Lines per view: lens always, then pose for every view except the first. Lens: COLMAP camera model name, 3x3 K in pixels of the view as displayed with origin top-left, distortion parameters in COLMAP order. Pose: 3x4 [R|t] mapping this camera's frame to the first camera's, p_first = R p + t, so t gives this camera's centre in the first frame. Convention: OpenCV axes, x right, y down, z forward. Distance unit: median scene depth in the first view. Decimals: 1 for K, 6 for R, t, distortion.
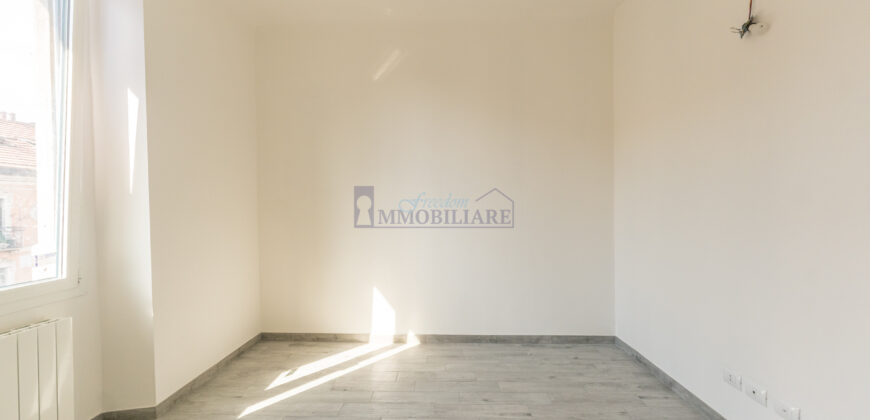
lens RADIAL K [[346.5, 0, 432.0], [0, 346.5, 210.1], [0, 0, 1]] dist [-0.000296, -0.000320]
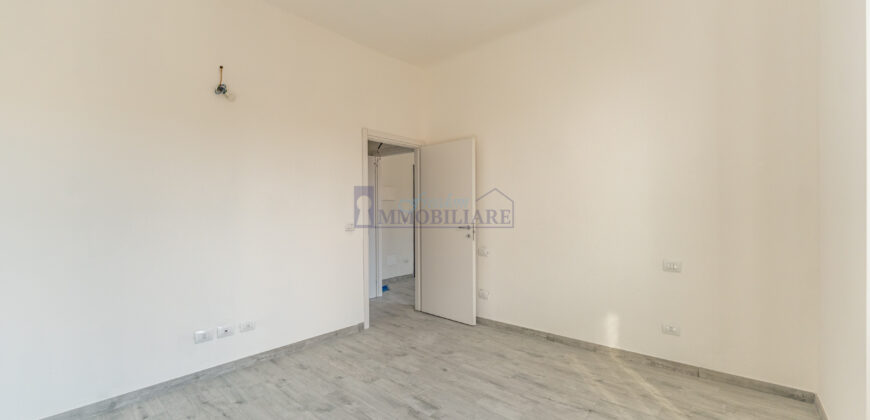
lens RADIAL K [[346.5, 0, 435.6], [0, 346.5, 211.8], [0, 0, 1]] dist [-0.000296, -0.000320]
pose [[-0.773190, 0.013554, 0.634030, -0.436262], [0.025265, 0.999636, 0.009440, 0.006519], [-0.633671, 0.023318, -0.773251, 0.914833]]
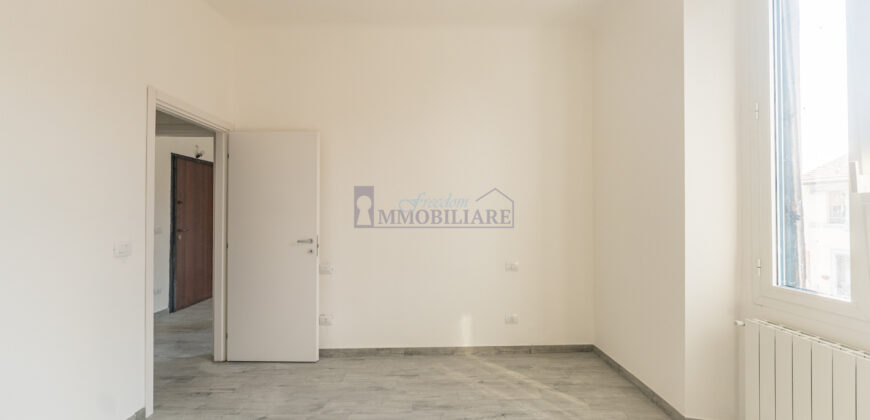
lens RADIAL K [[346.5, 0, 434.3], [0, 346.5, 208.0], [0, 0, 1]] dist [-0.000296, -0.000320]
pose [[-0.998530, 0.010425, -0.053188, -0.045722], [0.010282, 0.999943, 0.002969, -0.017524], [0.053216, 0.002418, -0.998580, 0.905444]]
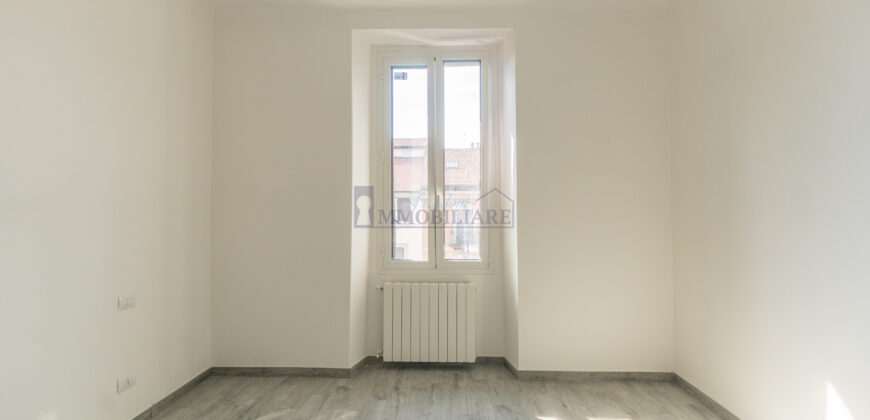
lens RADIAL K [[346.5, 0, 435.1], [0, 346.5, 209.0], [0, 0, 1]] dist [-0.000296, -0.000320]
pose [[0.008261, -0.008071, -0.999933, 0.366269], [-0.016050, 0.999838, -0.008203, -0.022474], [0.999837, 0.016117, 0.008130, 0.464819]]
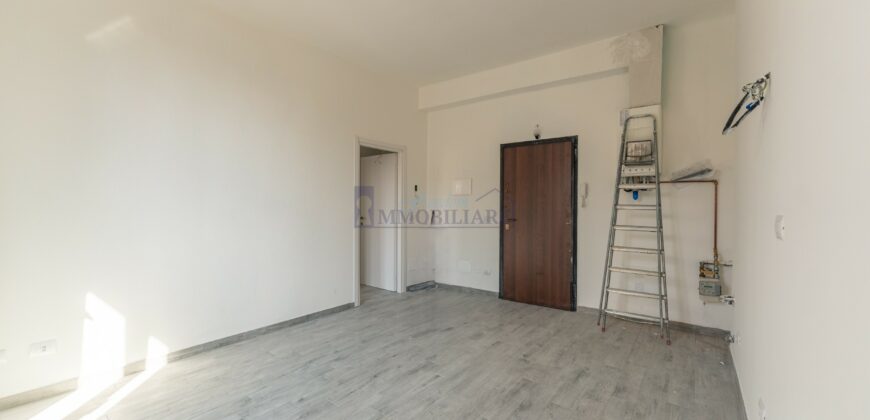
lens RADIAL K [[346.5, 0, 433.0], [0, 346.5, 206.4], [0, 0, 1]] dist [-0.000296, -0.000320]
pose [[0.579497, 0.022608, 0.814660, -0.375614], [-0.001310, 0.999640, -0.026809, 0.019811], [-0.814973, 0.014468, 0.579318, -0.038798]]
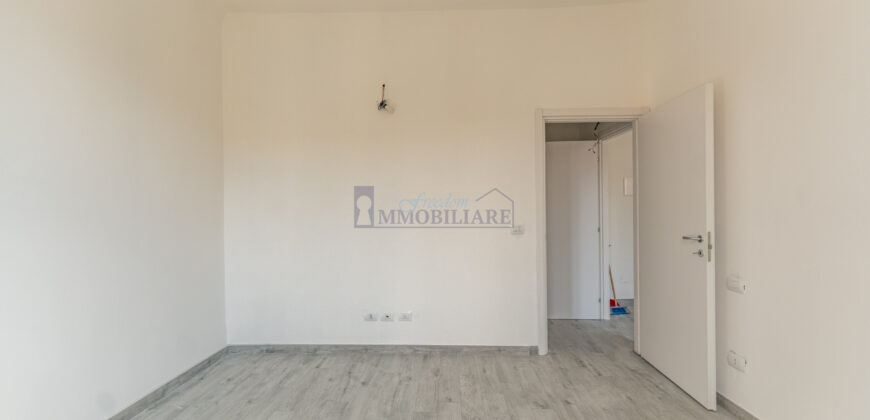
lens RADIAL K [[346.5, 0, 433.4], [0, 346.5, 209.9], [0, 0, 1]] dist [-0.000296, -0.000320]
pose [[-0.001140, 0.012058, 0.999927, -0.466676], [0.025589, 0.999600, -0.012025, 0.011551], [-0.999672, 0.025573, -0.001448, 0.440032]]
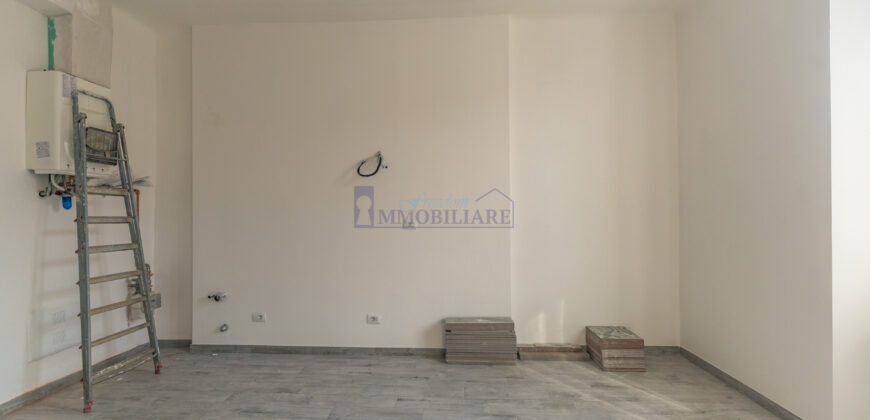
lens RADIAL K [[346.5, 0, 434.4], [0, 346.5, 207.1], [0, 0, 1]] dist [-0.000296, -0.000320]
pose [[-0.999252, 0.028565, 0.026065, 0.115419], [0.028632, 0.999588, 0.002165, -0.018930], [-0.025993, 0.002910, -0.999658, 0.884481]]
